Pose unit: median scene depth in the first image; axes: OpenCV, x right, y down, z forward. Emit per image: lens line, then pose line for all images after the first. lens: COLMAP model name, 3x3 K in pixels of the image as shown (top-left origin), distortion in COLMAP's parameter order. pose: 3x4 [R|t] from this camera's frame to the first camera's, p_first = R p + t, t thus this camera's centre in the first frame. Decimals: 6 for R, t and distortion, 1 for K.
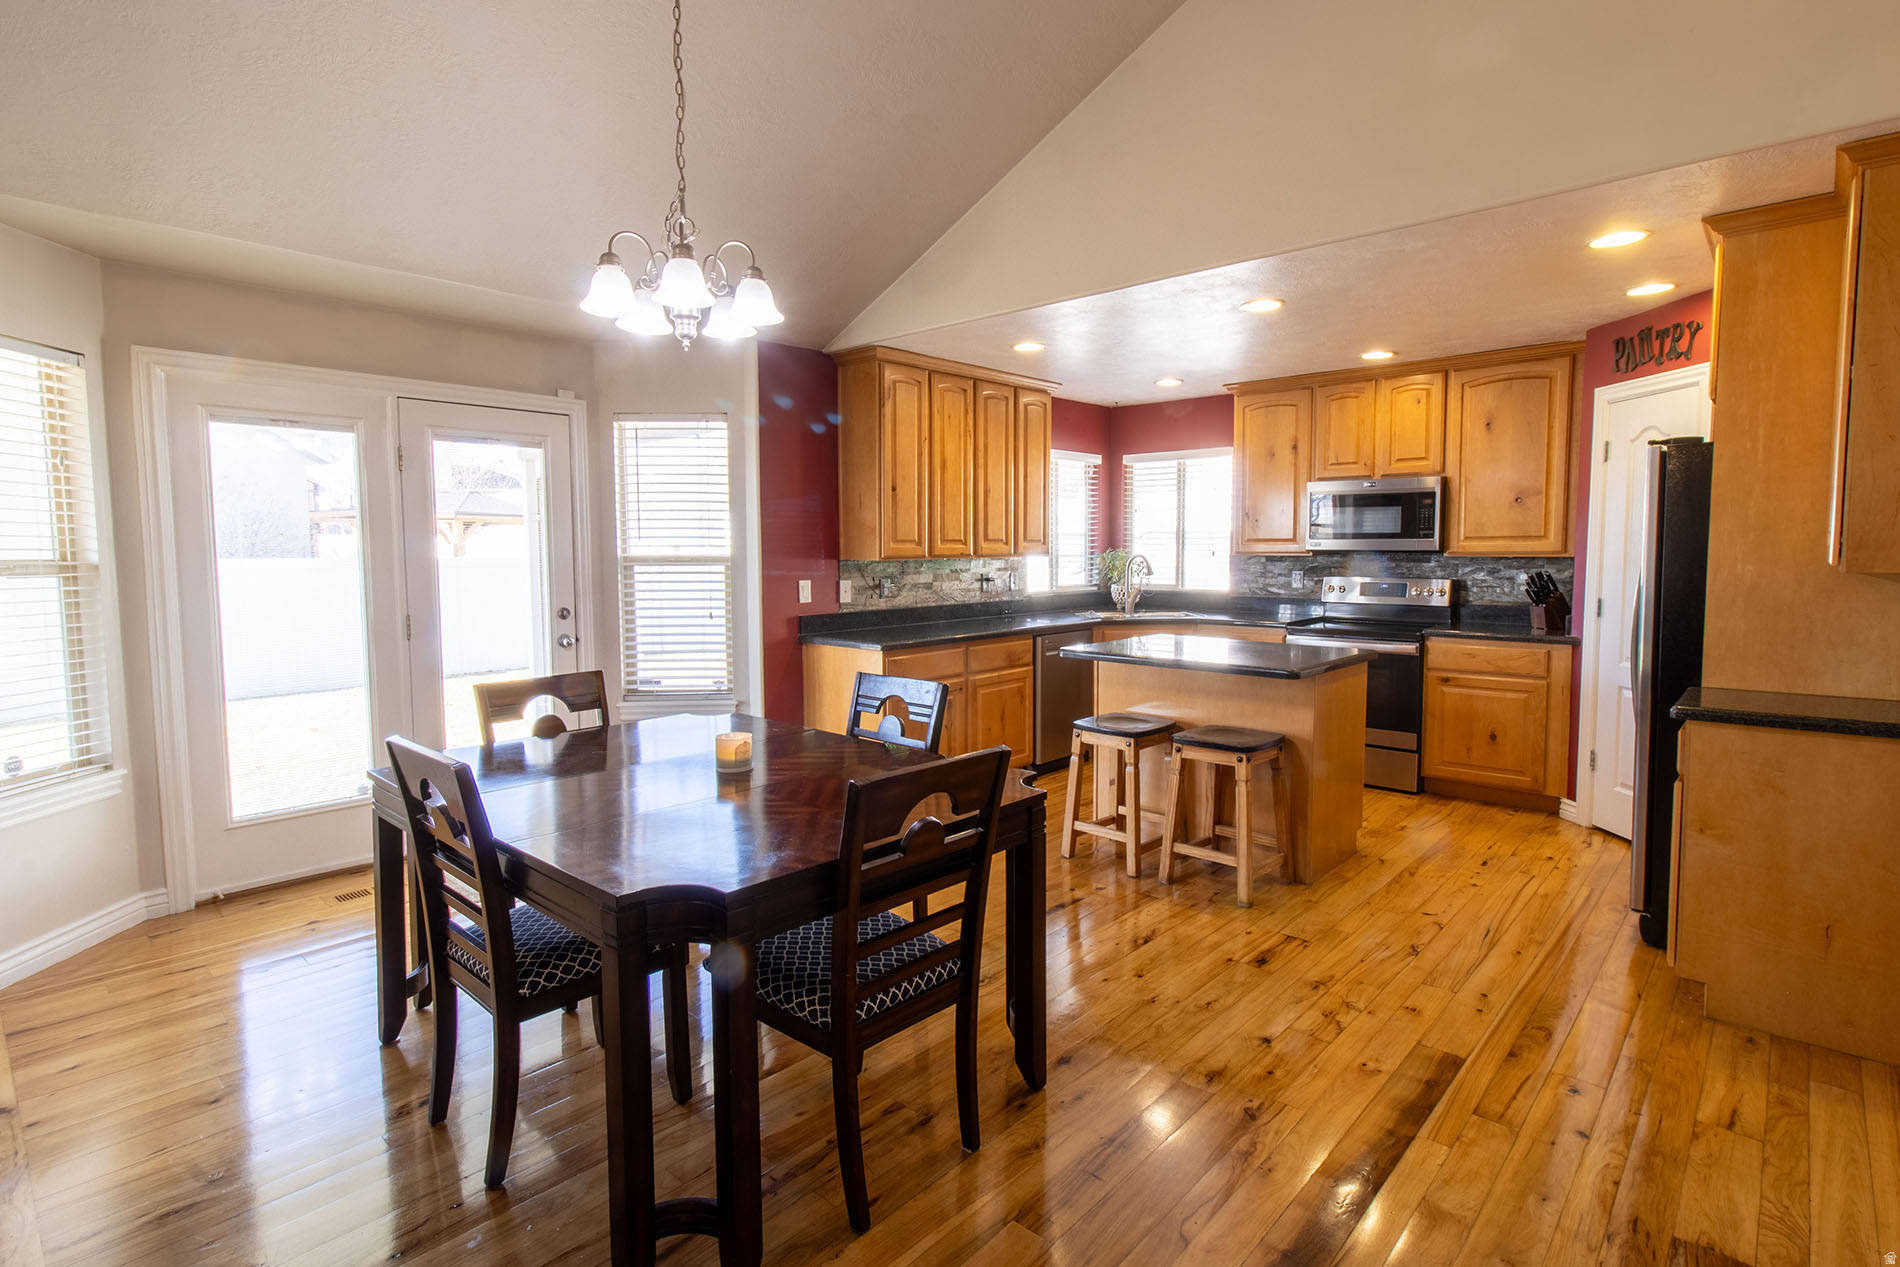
lens RADIAL K [[928.4, 0, 962.5], [0, 928.4, 617.5], [0, 0, 1]] dist [0.002203, 0.000531]
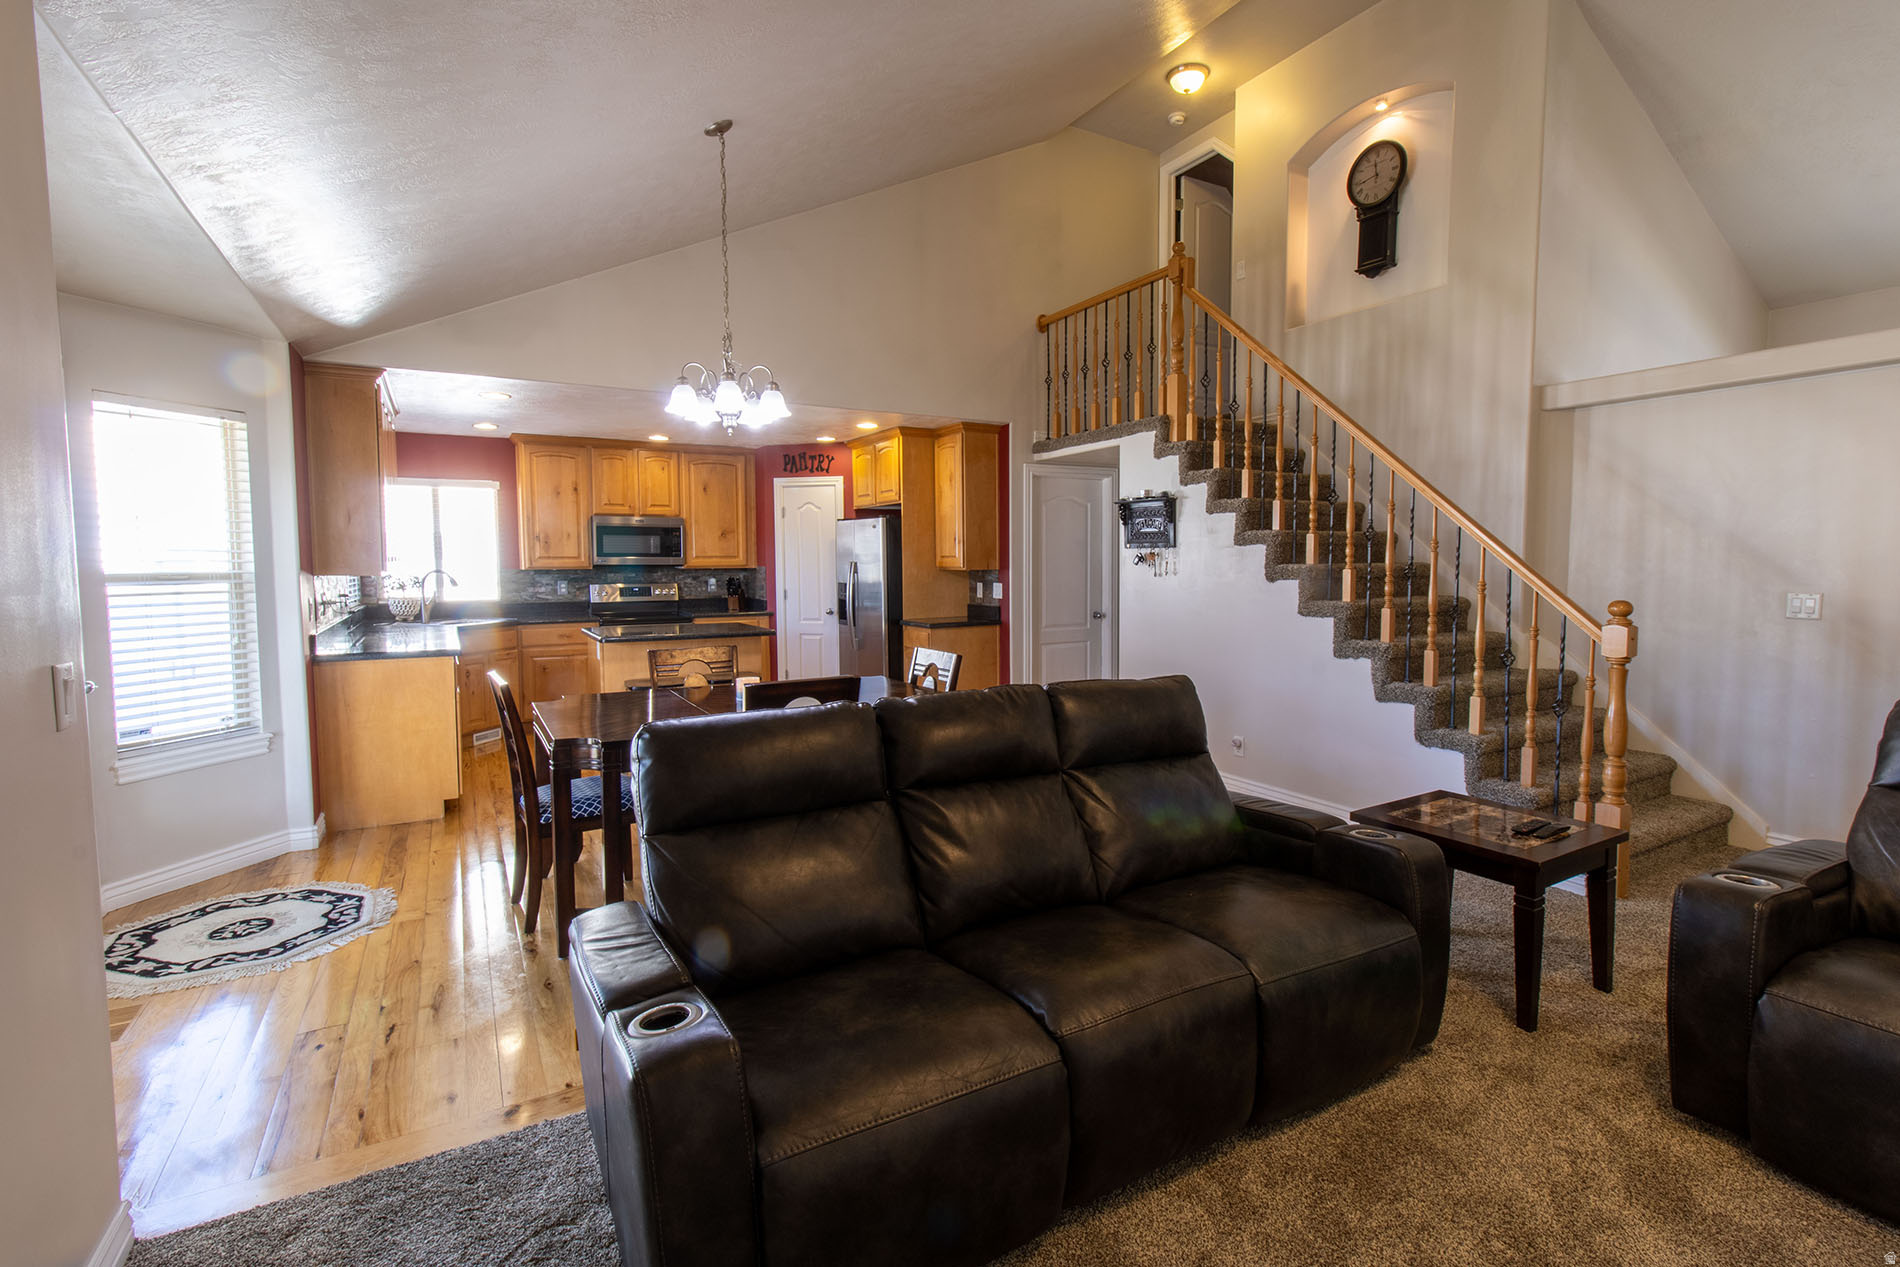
lens RADIAL K [[882.0, 0, 963.2], [0, 882.0, 618.3], [0, 0, 1]] dist [0.003013, 0.001309]
pose [[0.307169, -0.060332, 0.949741, -0.828567], [0.076365, 0.996333, 0.038594, -0.002864], [-0.948586, 0.060672, 0.310650, 0.090091]]
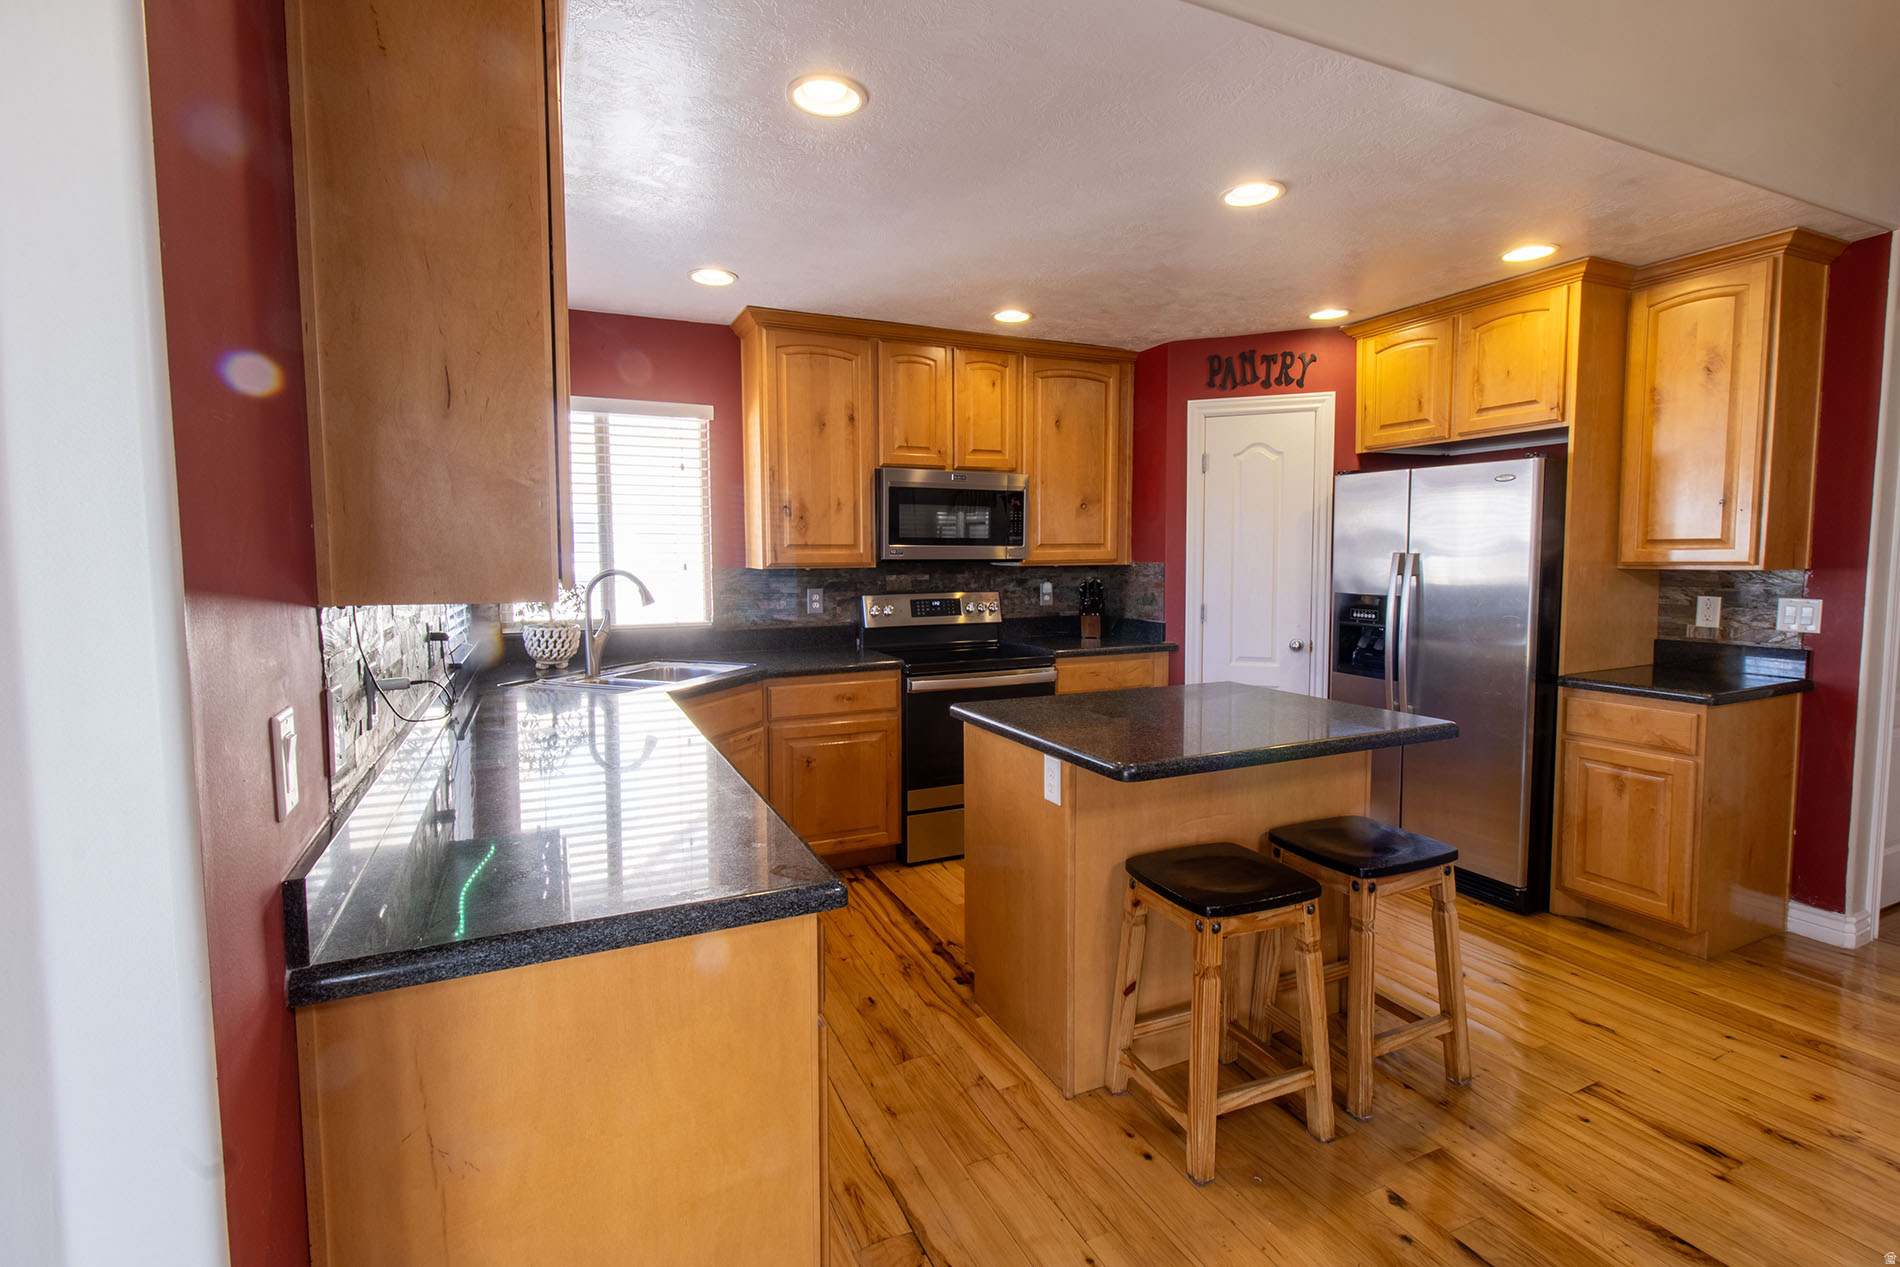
lens RADIAL K [[882.0, 0, 963.2], [0, 882.0, 618.3], [0, 0, 1]] dist [0.003013, 0.001309]
pose [[0.384714, -0.065735, 0.920692, -0.296981], [0.075442, 0.996363, 0.039614, -0.057610], [-0.919947, 0.054219, 0.388274, 0.781827]]
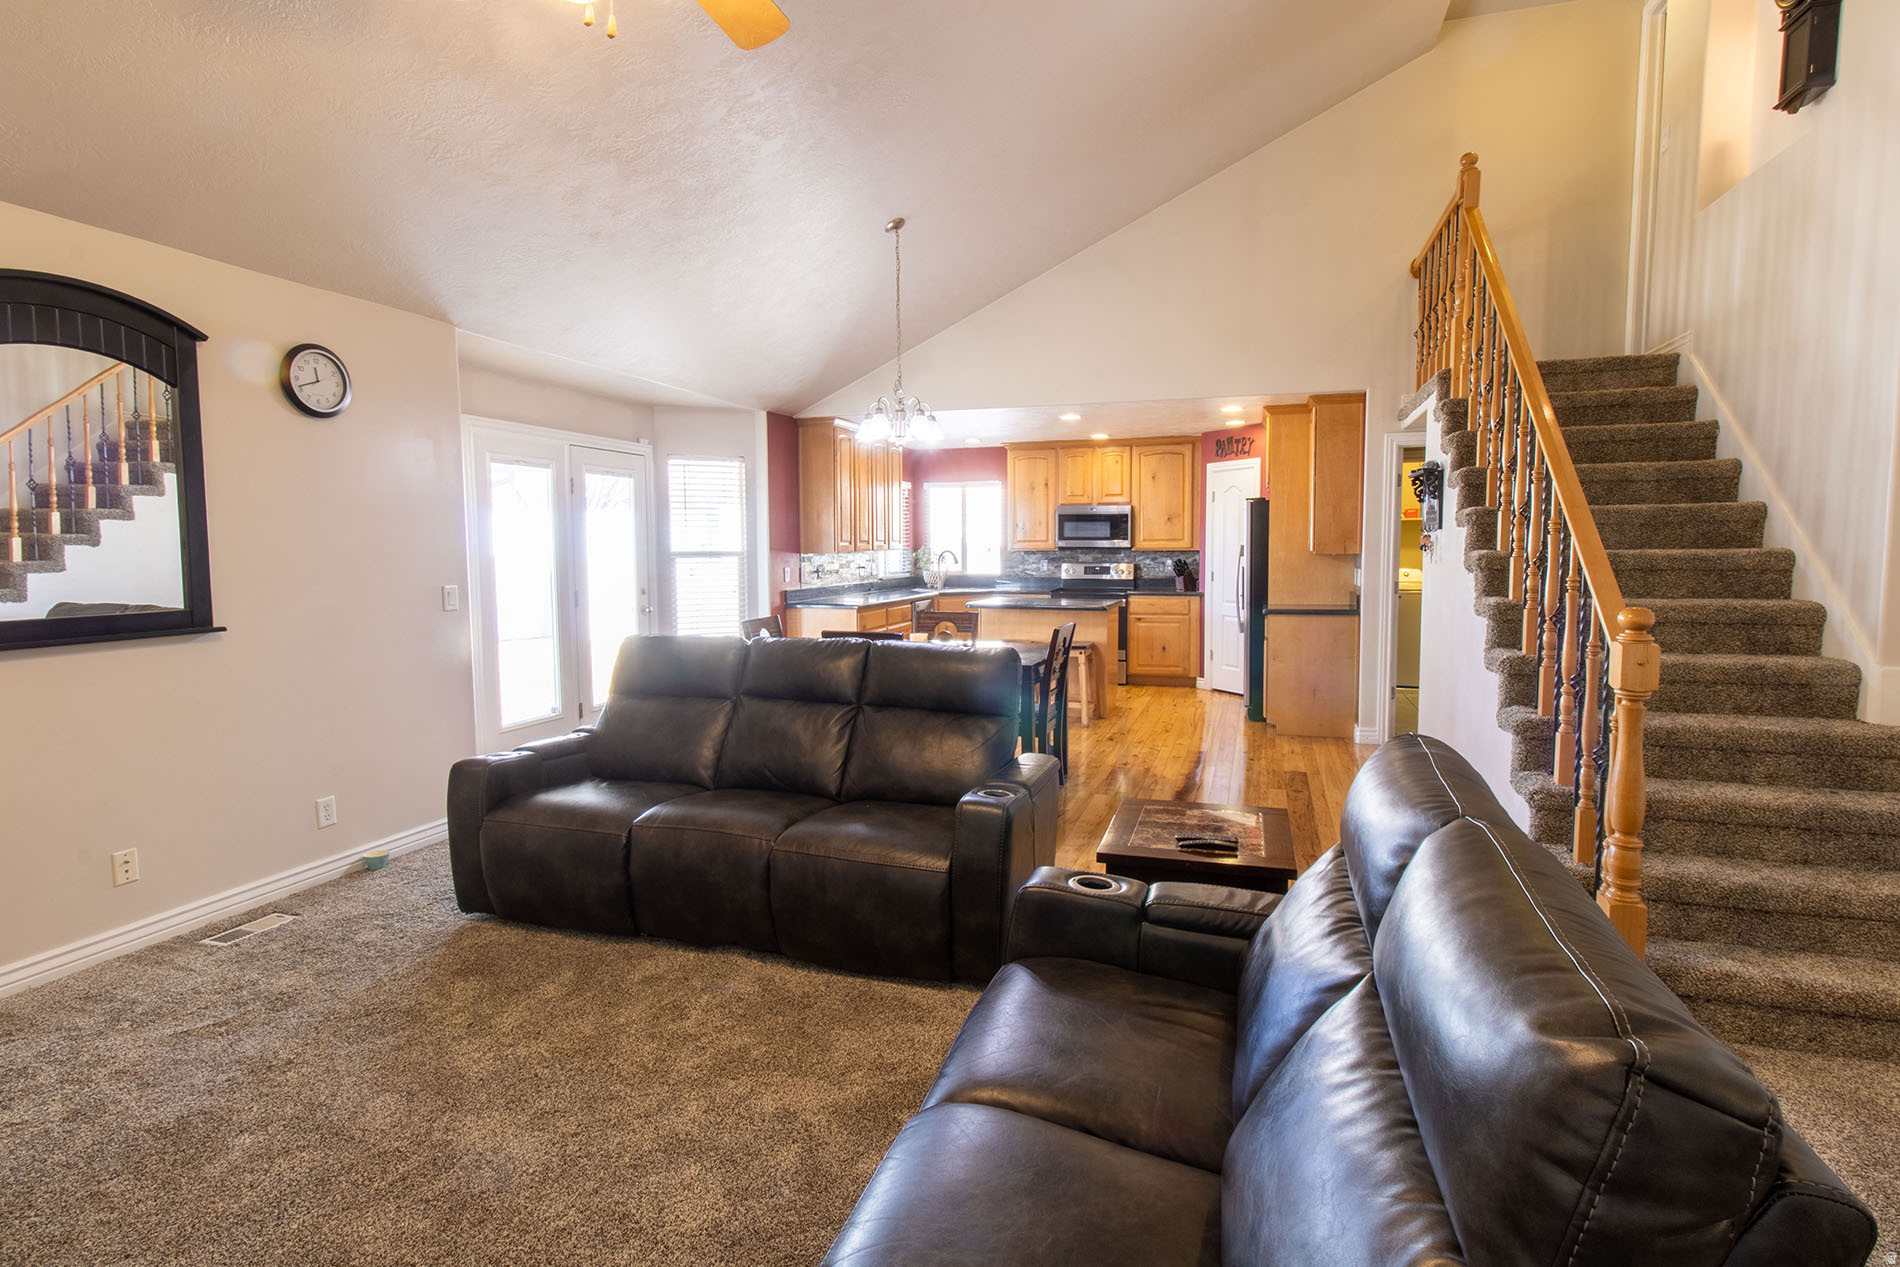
lens RADIAL K [[928.4, 0, 962.5], [0, 928.4, 617.5], [0, 0, 1]] dist [0.002203, 0.000531]
pose [[0.911339, -0.032697, 0.410356, -0.538436], [0.032547, 0.999443, 0.007353, 0.040666], [-0.410368, 0.006655, 0.911896, -0.507157]]
